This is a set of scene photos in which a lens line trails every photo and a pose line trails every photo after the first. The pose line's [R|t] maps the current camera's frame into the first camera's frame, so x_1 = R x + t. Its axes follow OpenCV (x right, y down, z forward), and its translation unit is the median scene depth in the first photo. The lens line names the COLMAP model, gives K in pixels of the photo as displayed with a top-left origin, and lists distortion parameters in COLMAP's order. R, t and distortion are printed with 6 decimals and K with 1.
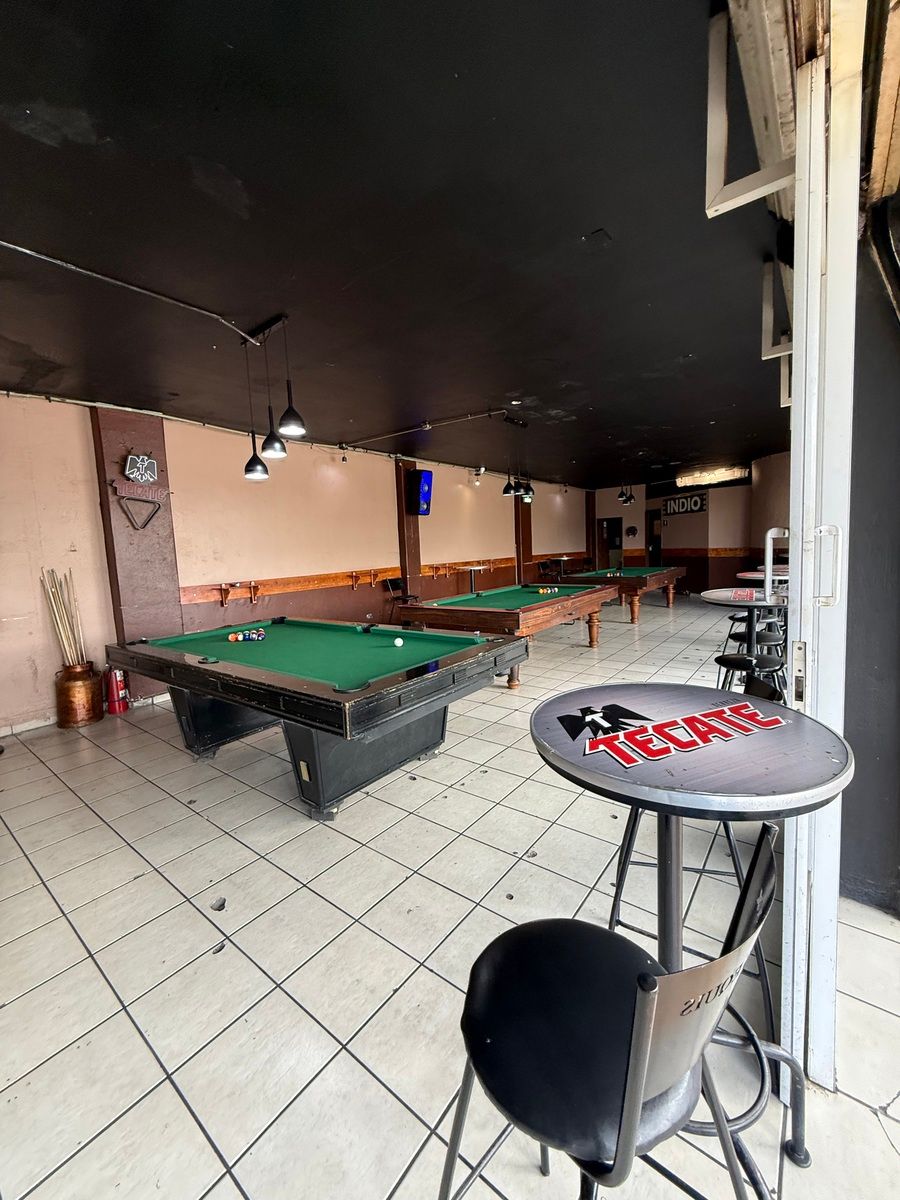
lens RADIAL K [[479.5, 0, 456.9], [0, 479.5, 597.4], [0, 0, 1]] dist [-0.000098, -0.000293]
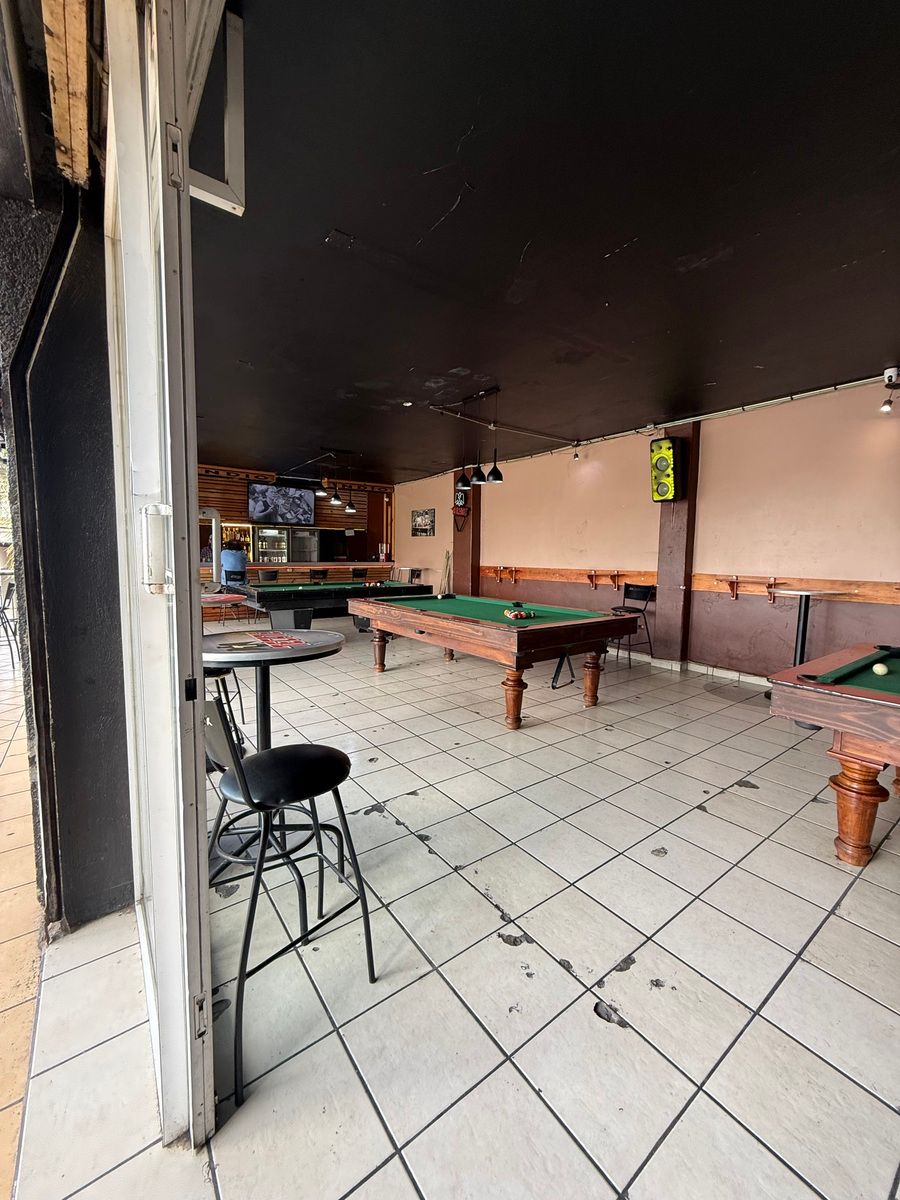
lens RADIAL K [[479.5, 0, 459.3], [0, 479.5, 596.6], [0, 0, 1]] dist [-0.000098, -0.000293]
pose [[-0.255212, 0.138245, -0.956951, 0.799622], [-0.088158, 0.982276, 0.165415, -0.141028], [0.962858, 0.126579, -0.238501, 1.018592]]
